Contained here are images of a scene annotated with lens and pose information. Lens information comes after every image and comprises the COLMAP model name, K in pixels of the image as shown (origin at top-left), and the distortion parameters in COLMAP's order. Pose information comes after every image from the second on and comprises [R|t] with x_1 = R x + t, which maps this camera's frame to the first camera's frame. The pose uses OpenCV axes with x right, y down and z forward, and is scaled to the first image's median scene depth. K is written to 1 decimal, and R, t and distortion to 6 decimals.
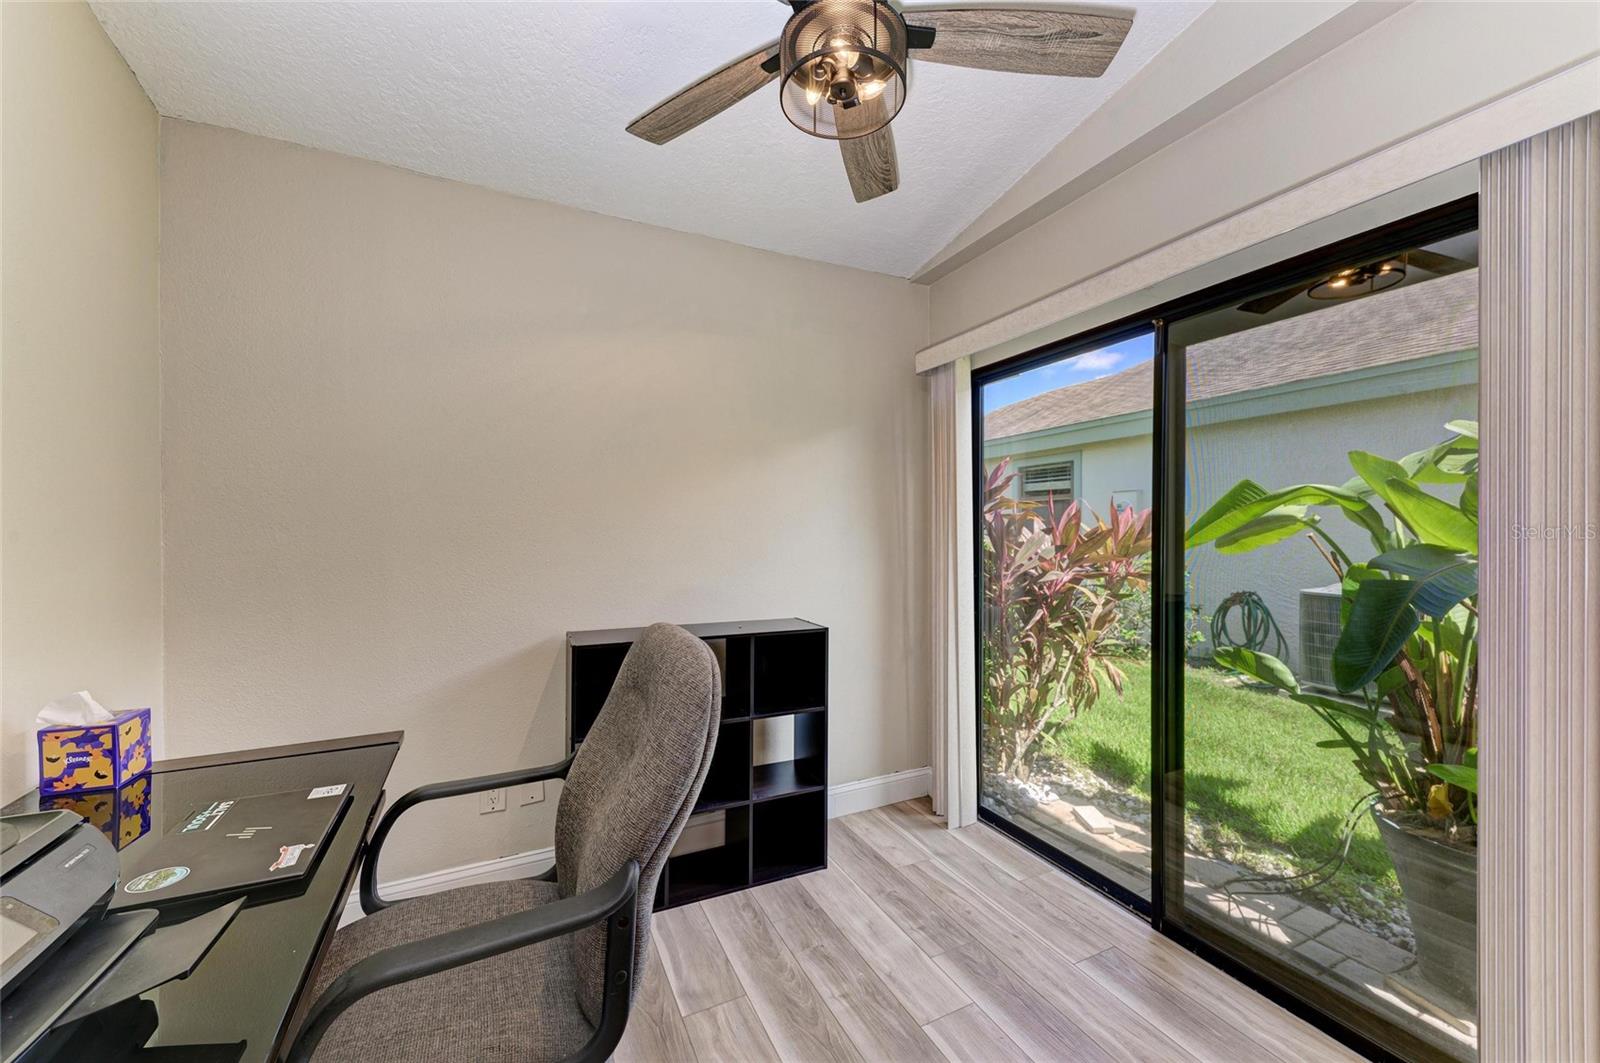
lens RADIAL K [[635.5, 0, 801.3], [0, 635.5, 538.0], [0, 0, 1]] dist [0.018131, -0.004651]
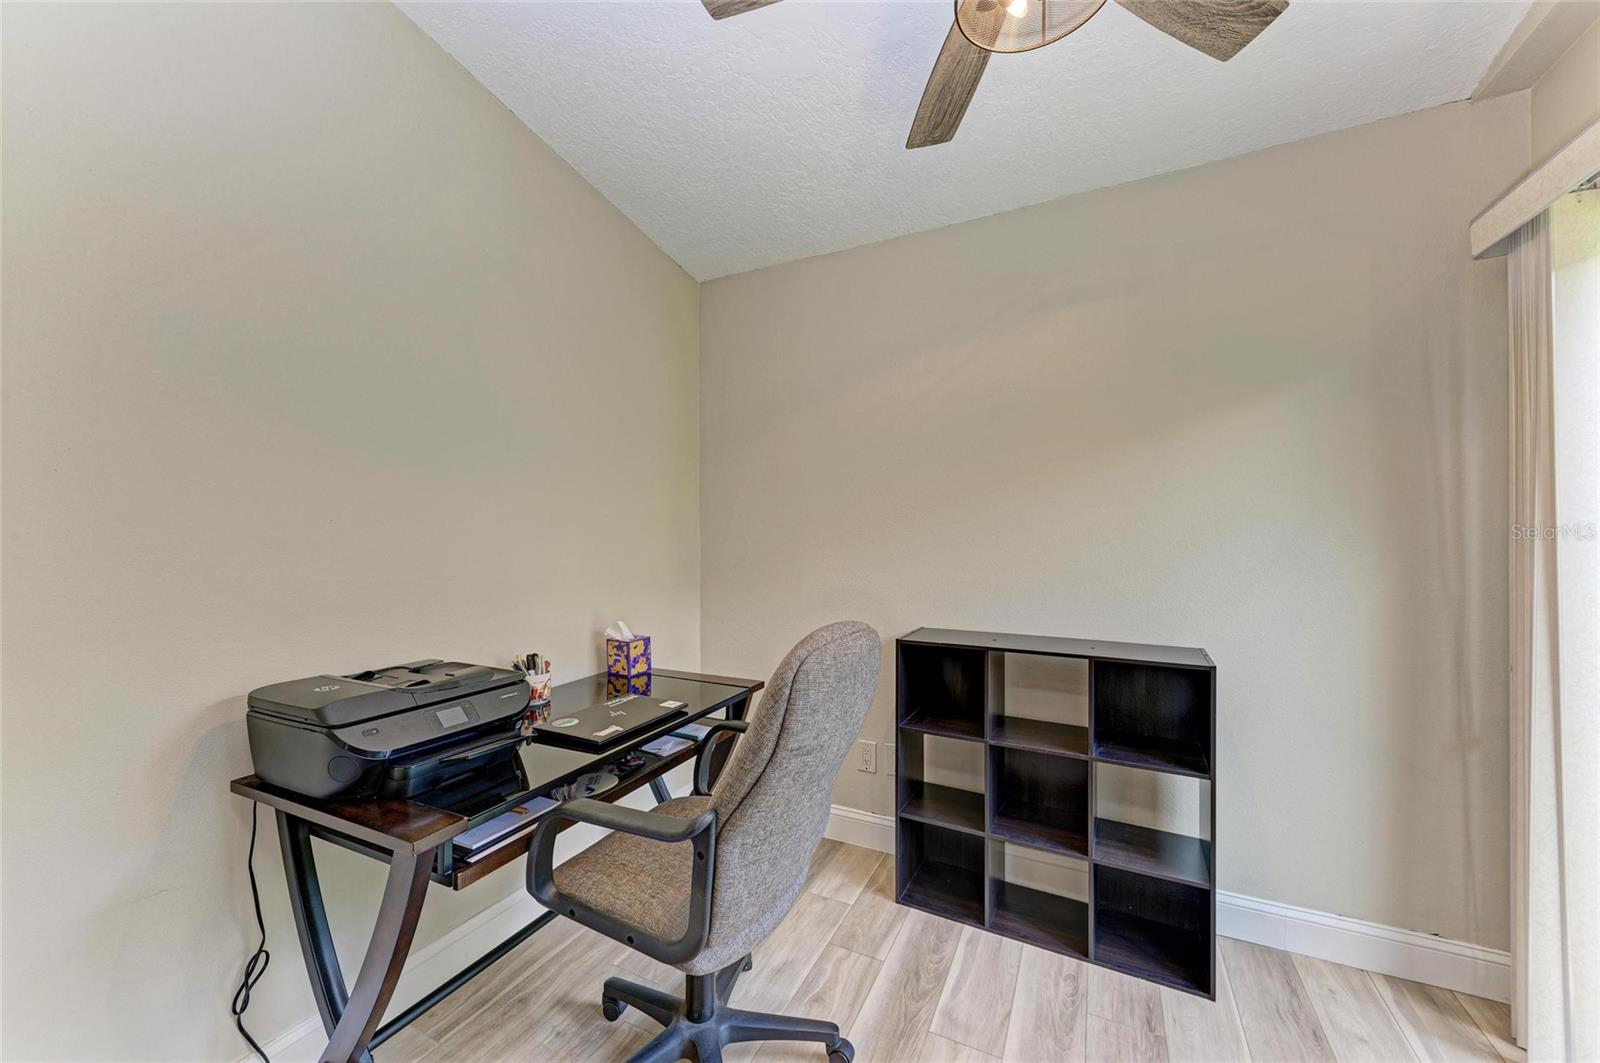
lens RADIAL K [[635.5, 0, 800.1], [0, 635.5, 534.6], [0, 0, 1]] dist [0.018131, -0.004651]
pose [[0.573576, -0.002373, -0.819149, 0.627169], [-0.002311, 0.999987, -0.004515, -0.004581], [0.819149, 0.004483, 0.573563, 0.342845]]
